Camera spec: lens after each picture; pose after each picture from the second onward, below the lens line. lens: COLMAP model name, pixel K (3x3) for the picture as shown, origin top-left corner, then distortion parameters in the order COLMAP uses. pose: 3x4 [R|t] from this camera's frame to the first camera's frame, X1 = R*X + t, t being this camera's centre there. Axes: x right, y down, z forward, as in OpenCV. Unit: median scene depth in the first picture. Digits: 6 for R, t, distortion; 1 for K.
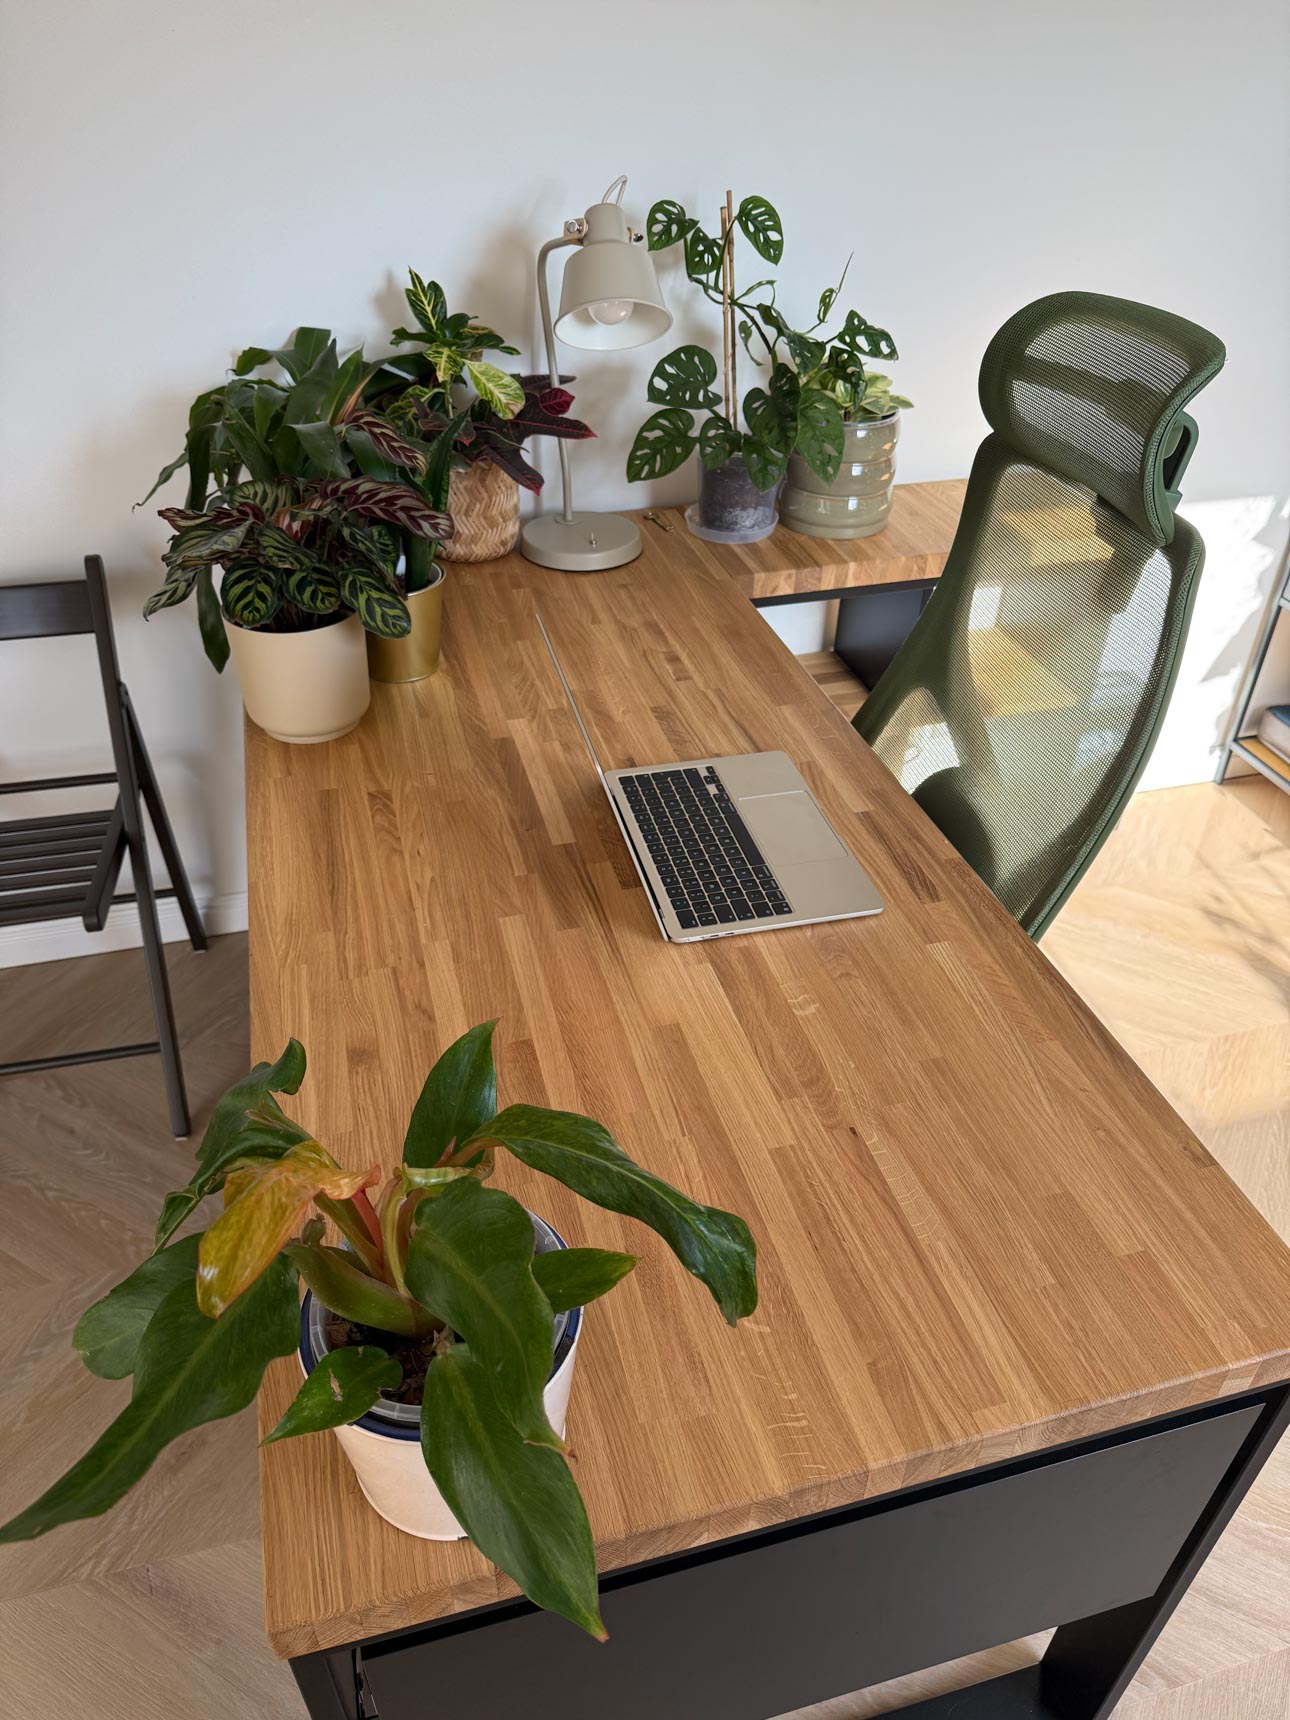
lens RADIAL K [[1238.0, 0, 645.0], [0, 1238.0, 860.0], [0, 0, 1]] dist [0.048620, -0.081003]
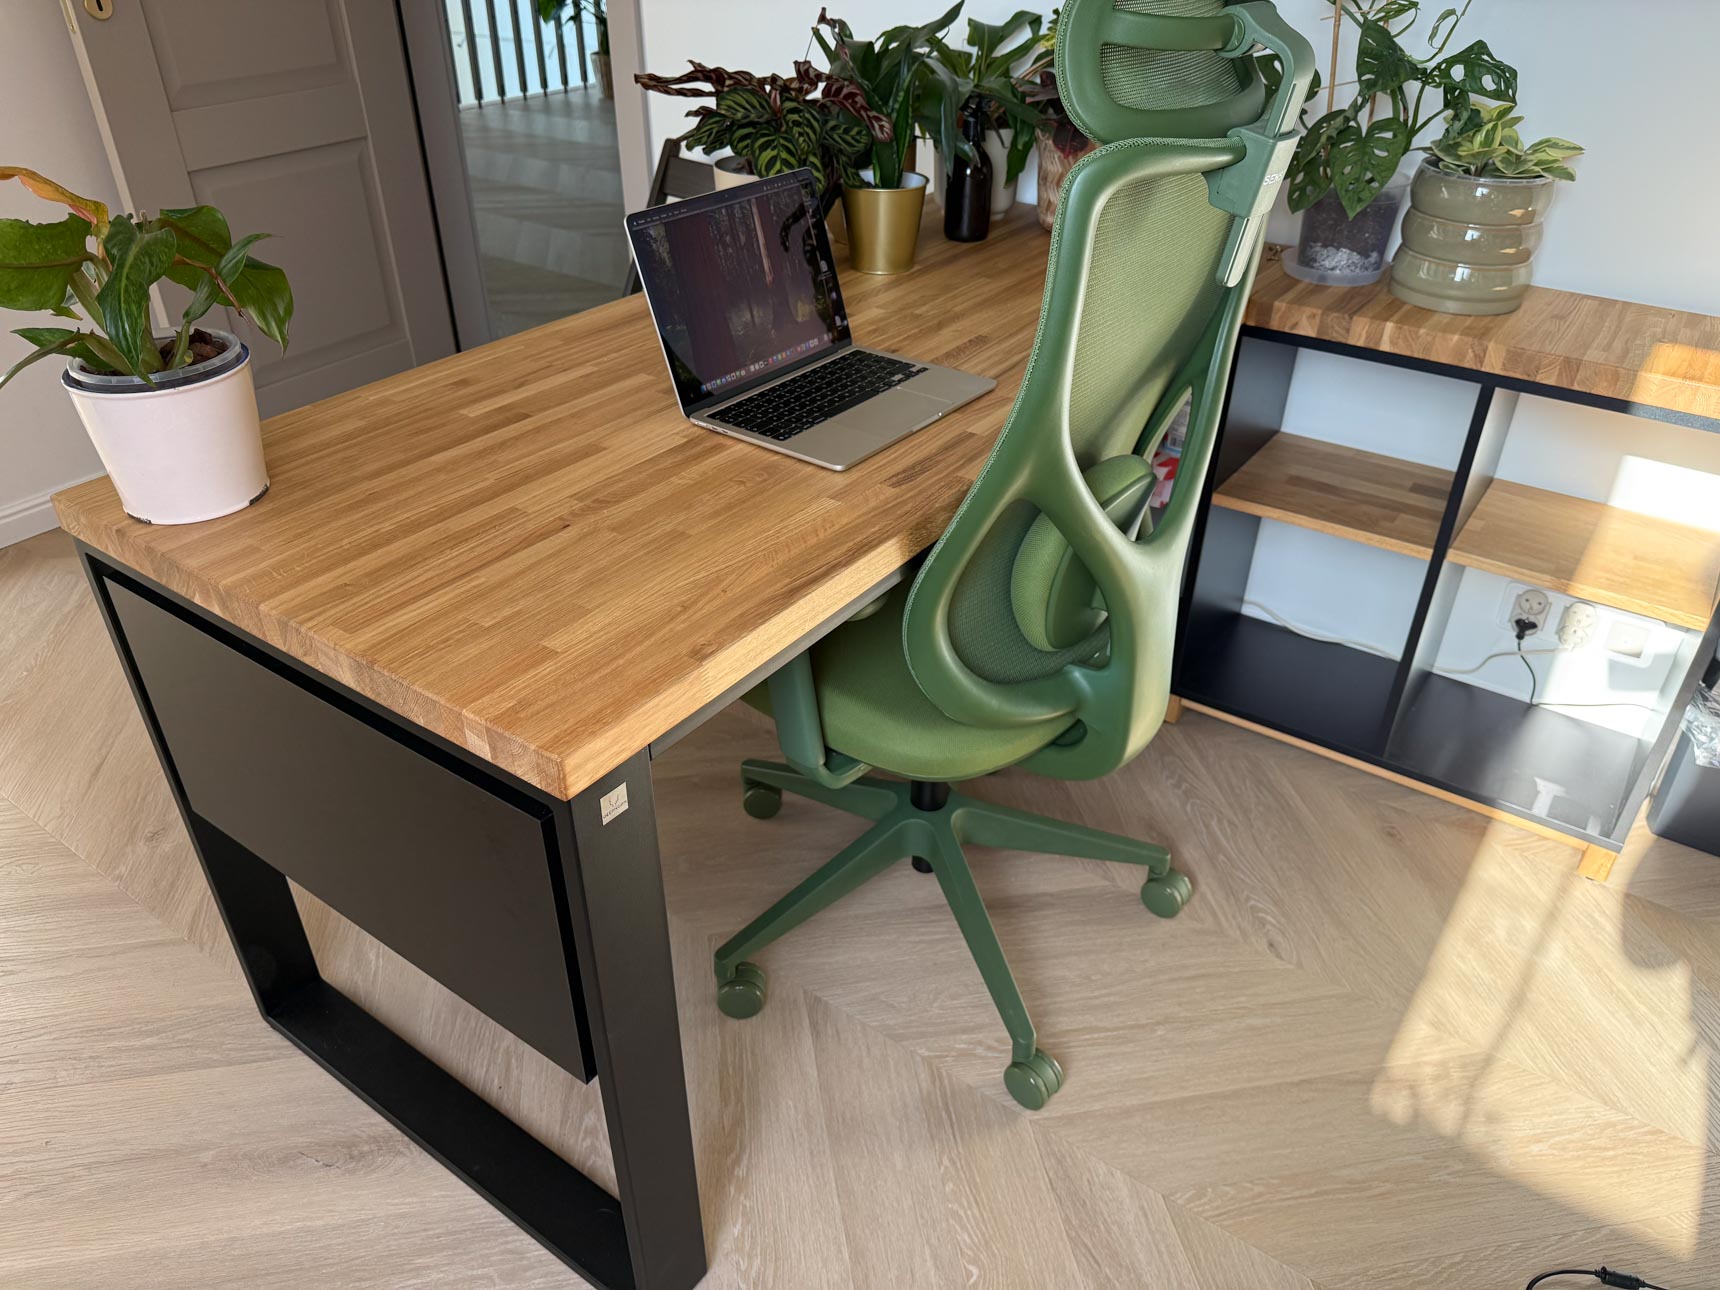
lens RADIAL K [[1250.7, 0, 860.0], [0, 1250.7, 645.0], [0, 0, 1]] dist [0.020321, -0.028655]
pose [[0.630017, 0.410125, -0.659451, 0.680125], [-0.446776, 0.885986, 0.124177, 0.023229], [0.635192, 0.216393, 0.741421, 0.170024]]
